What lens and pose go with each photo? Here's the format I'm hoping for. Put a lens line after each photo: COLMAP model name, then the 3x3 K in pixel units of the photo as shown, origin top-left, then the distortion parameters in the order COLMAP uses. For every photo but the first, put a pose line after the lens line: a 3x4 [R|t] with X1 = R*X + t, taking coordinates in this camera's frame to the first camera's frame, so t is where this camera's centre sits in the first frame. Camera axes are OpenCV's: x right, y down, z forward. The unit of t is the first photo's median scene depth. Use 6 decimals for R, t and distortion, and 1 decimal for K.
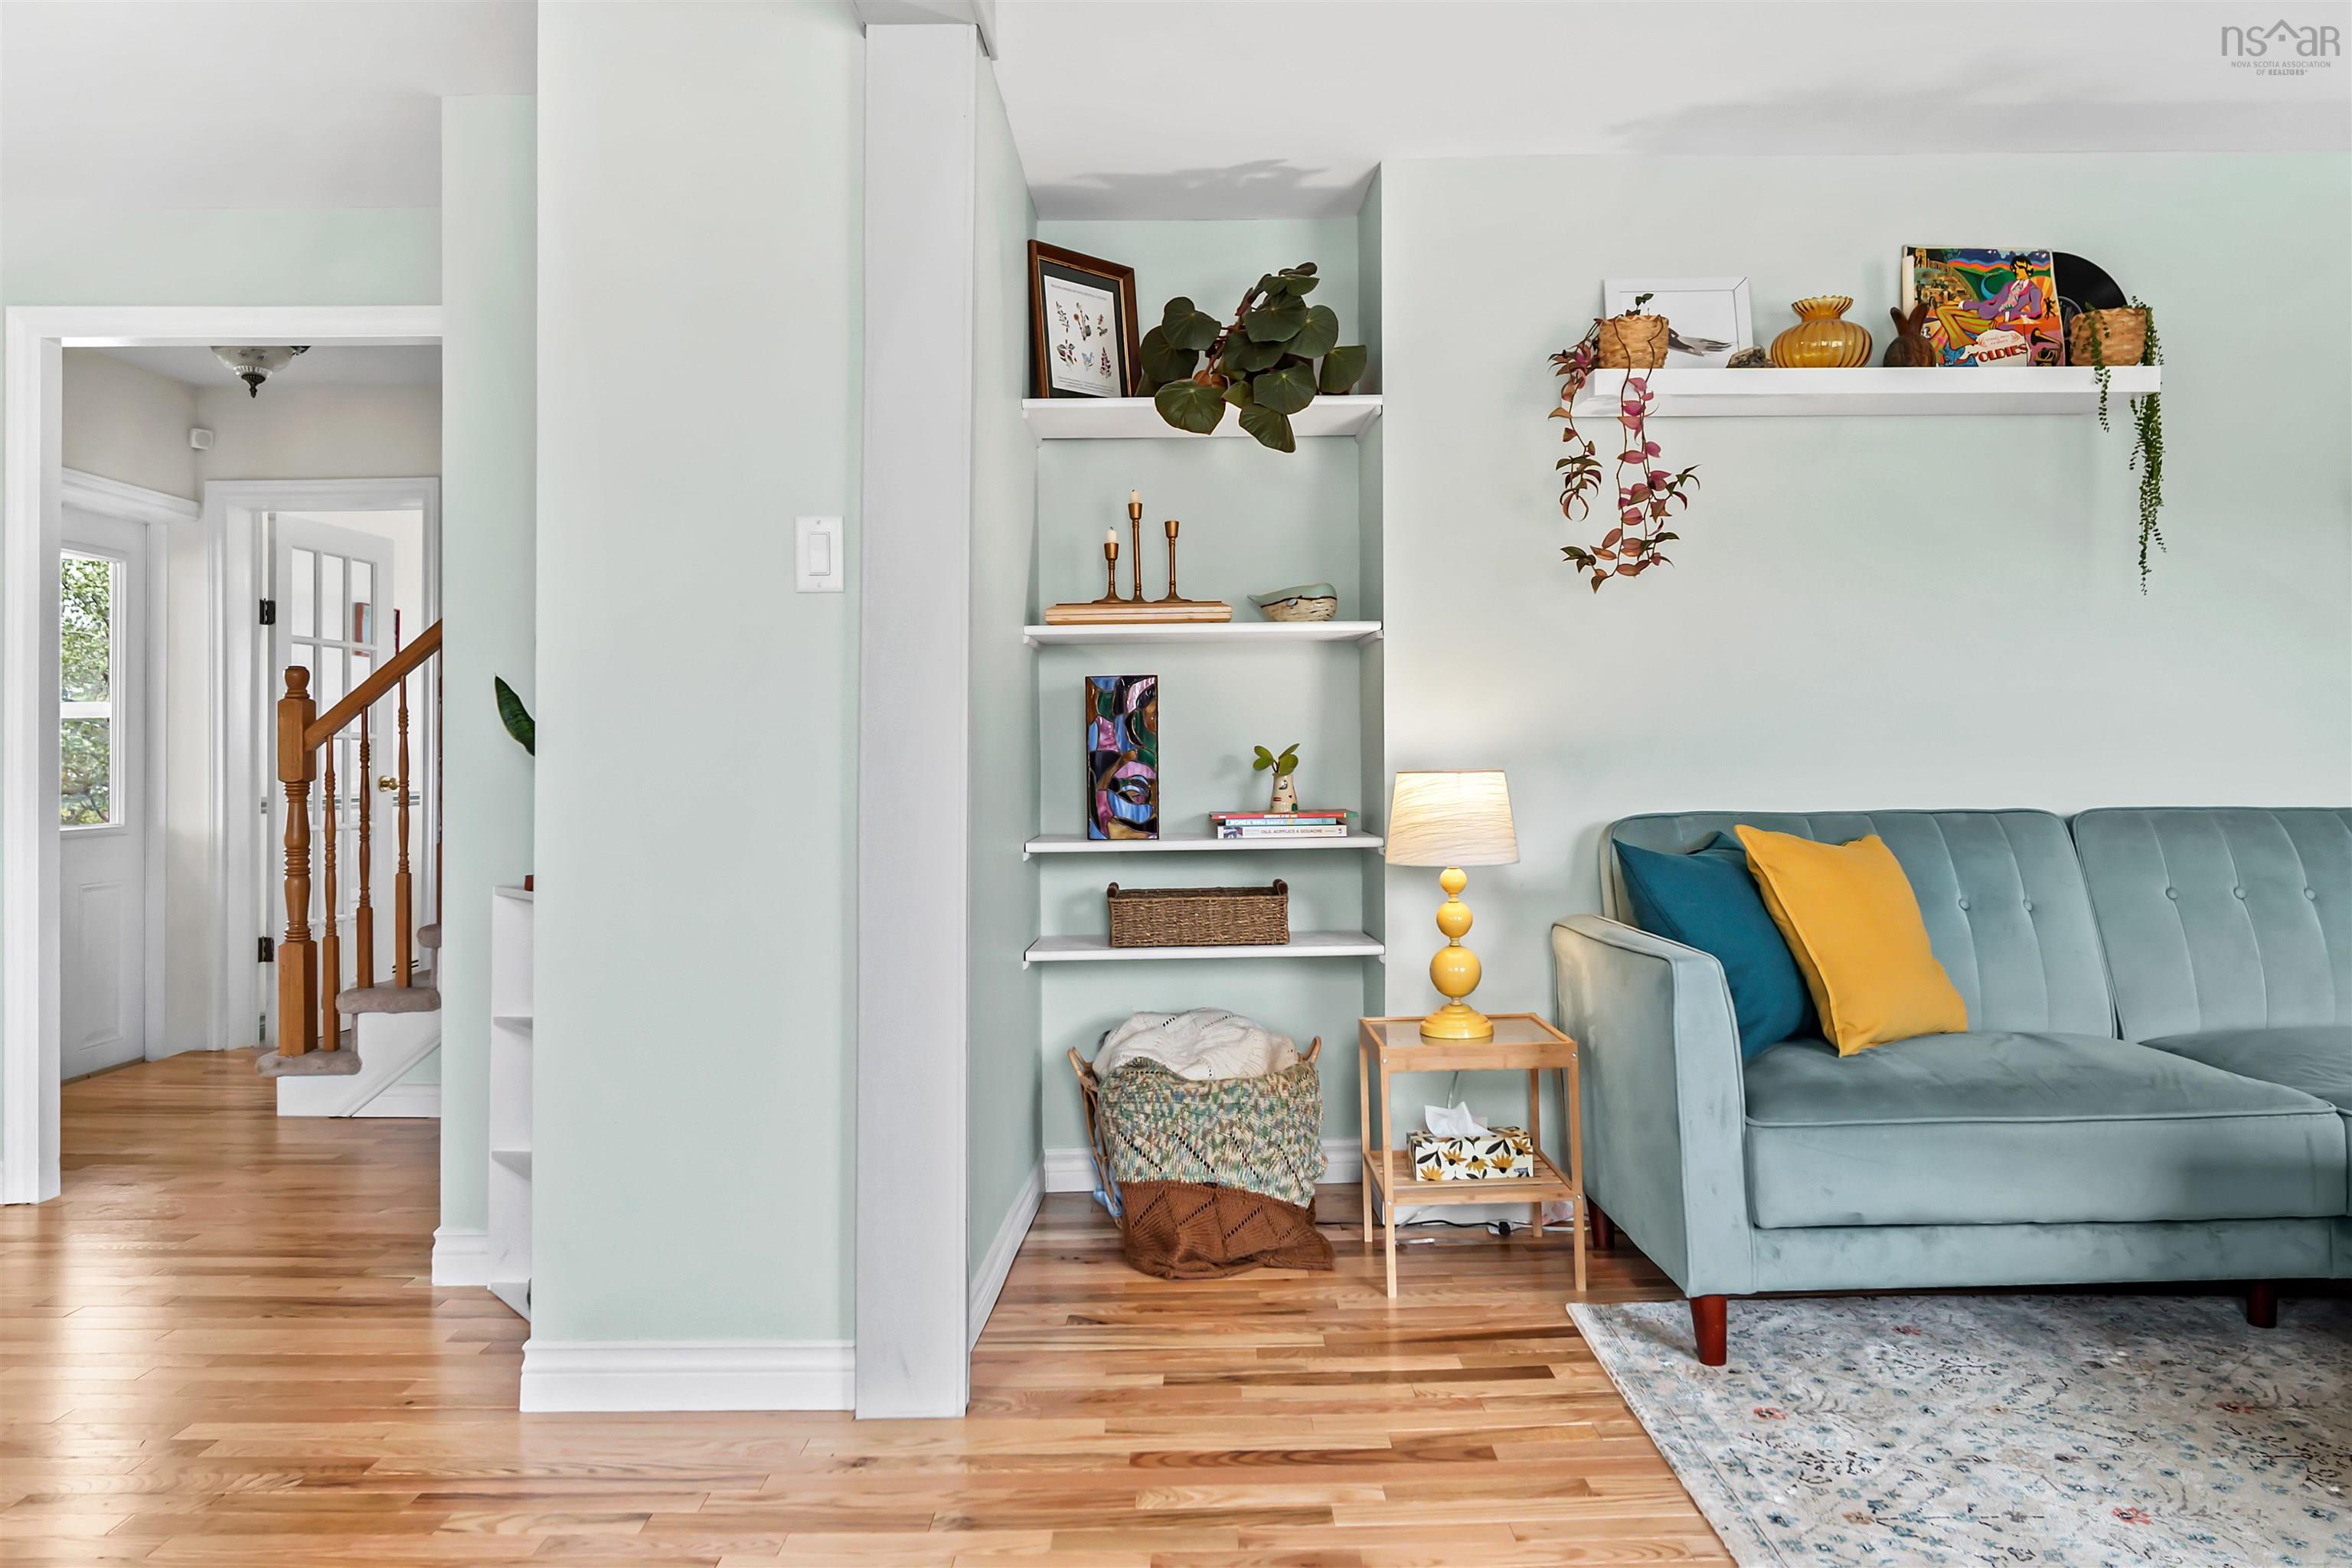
lens RADIAL K [[1591.2, 0, 1205.1], [0, 1591.2, 742.7], [0, 0, 1]] dist [0.000923, -0.001688]
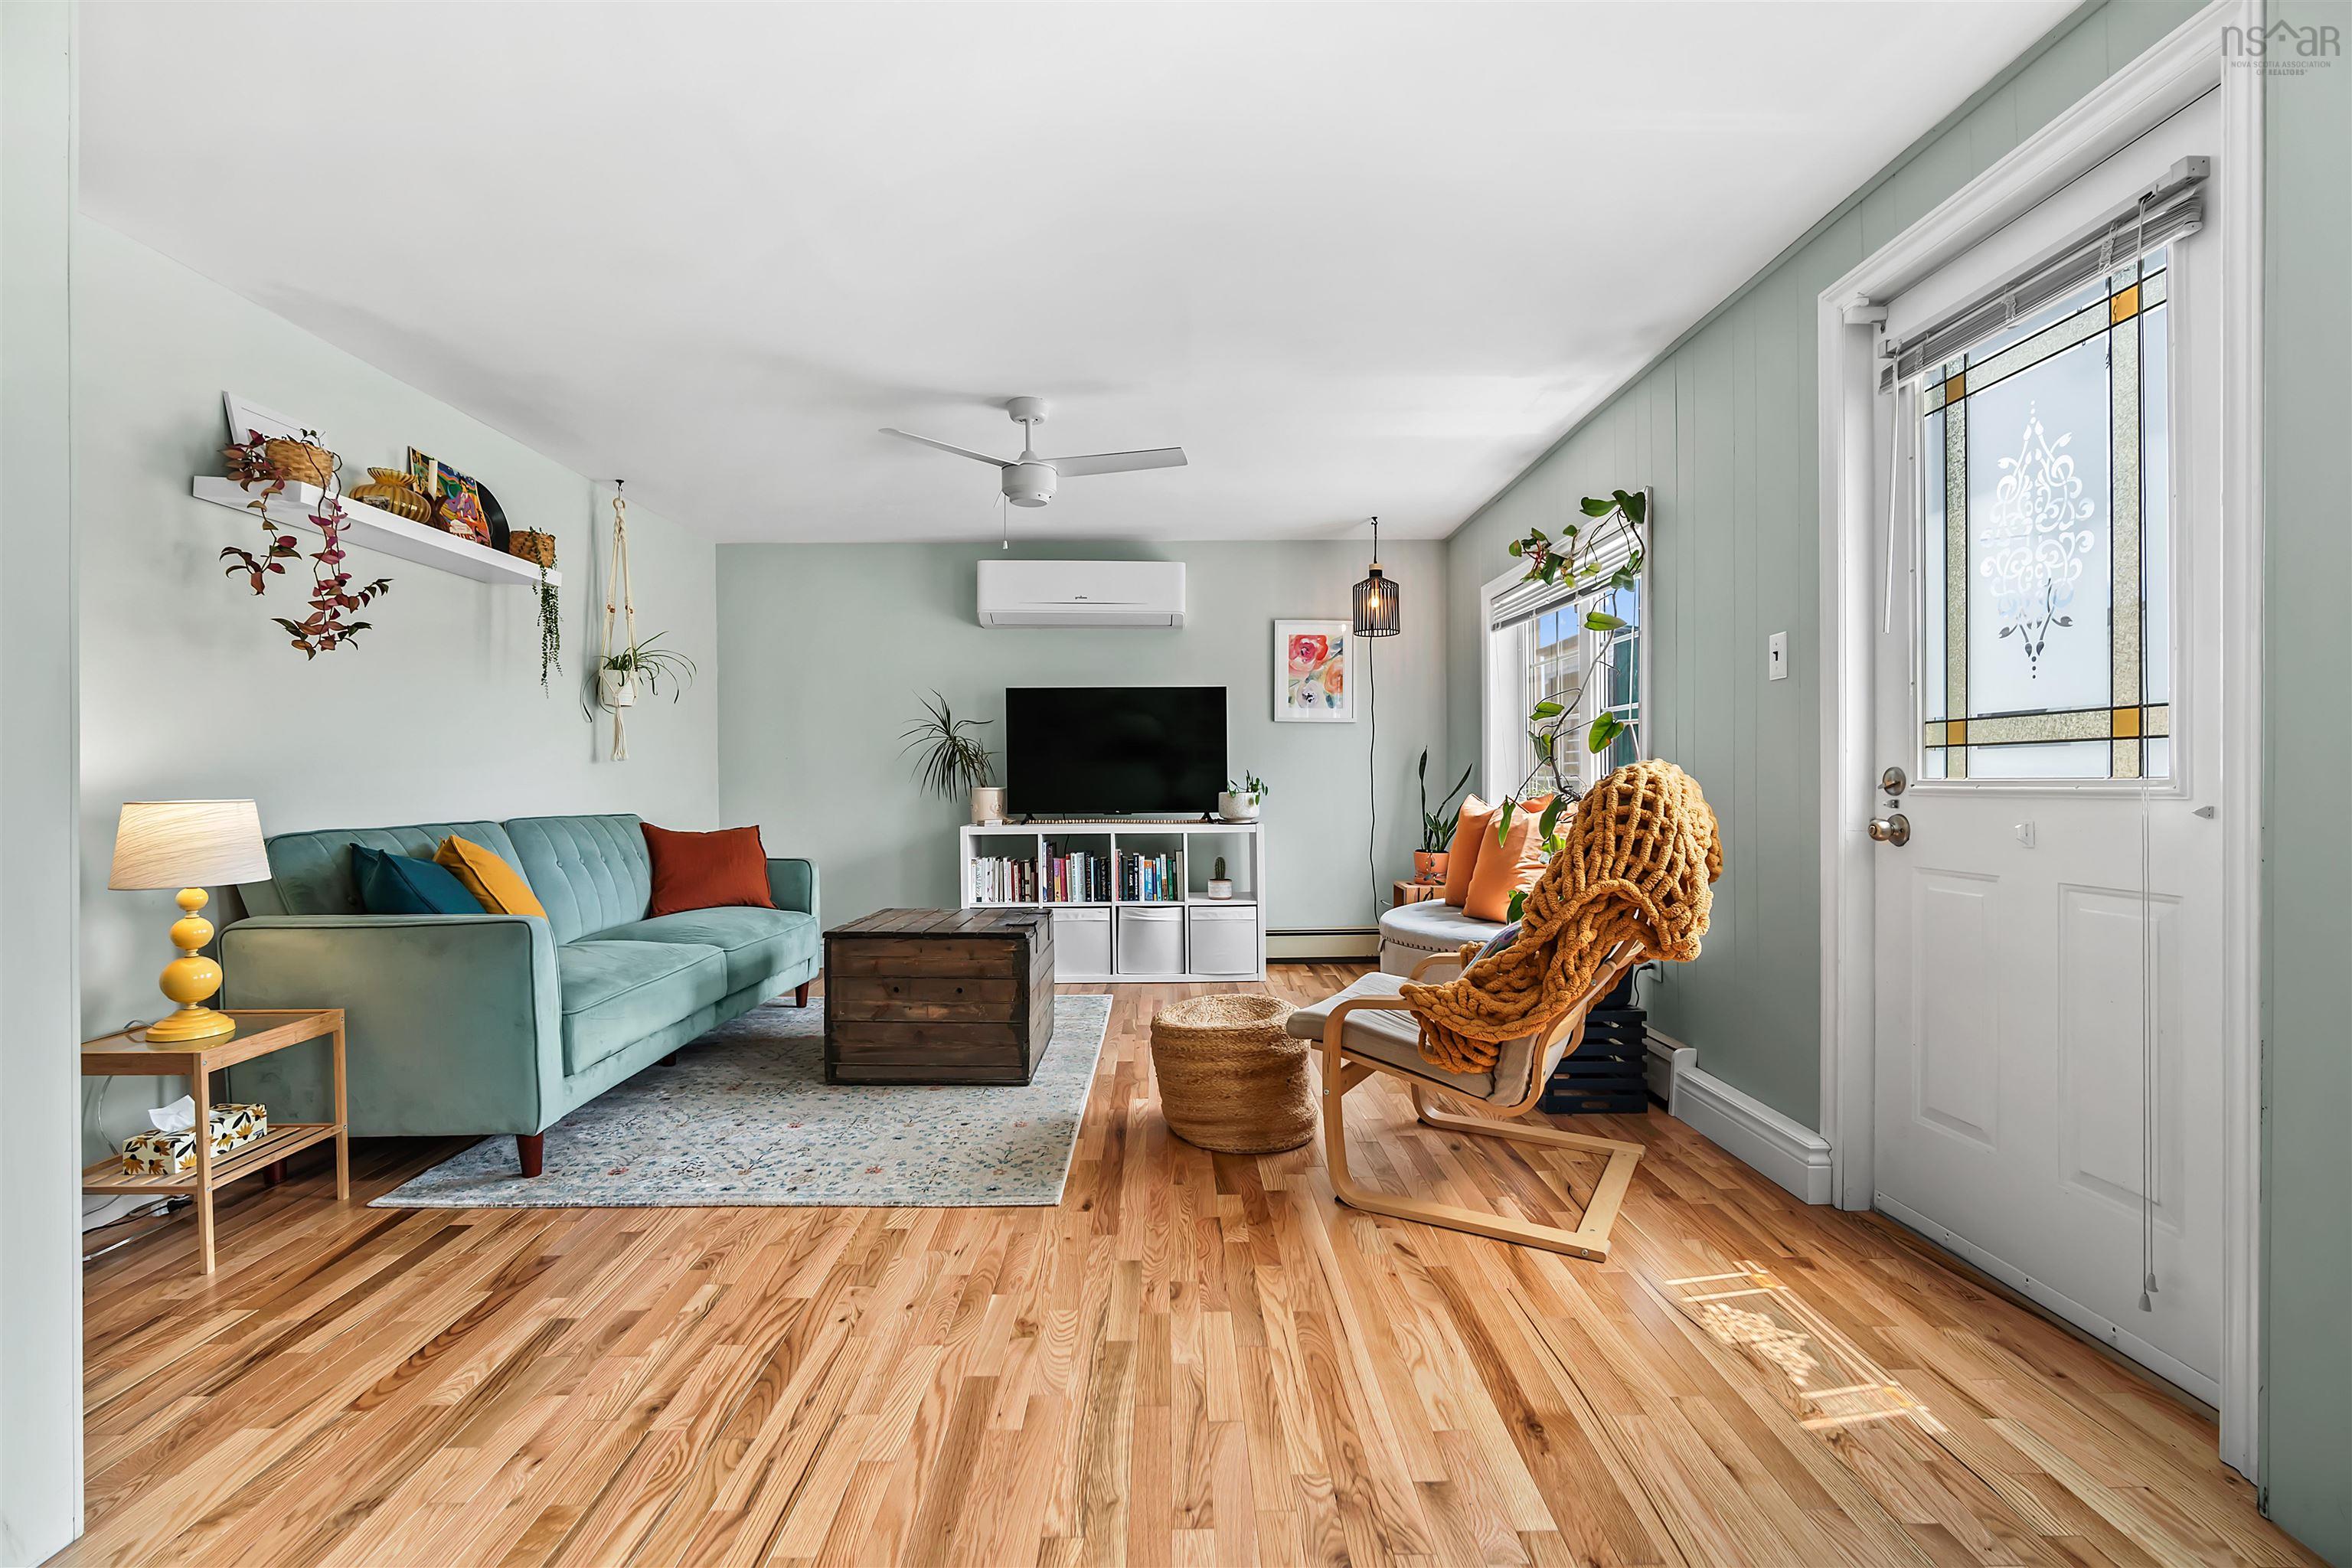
lens RADIAL K [[1034.5, 0, 1178.3], [0, 1034.5, 775.3], [0, 0, 1]] dist [-0.013682, 0.005575]
pose [[-0.016373, 0.012475, 0.999788, -0.698296], [-0.010056, 0.999870, -0.012641, 0.001889], [-0.999815, -0.010261, -0.016246, 0.378774]]
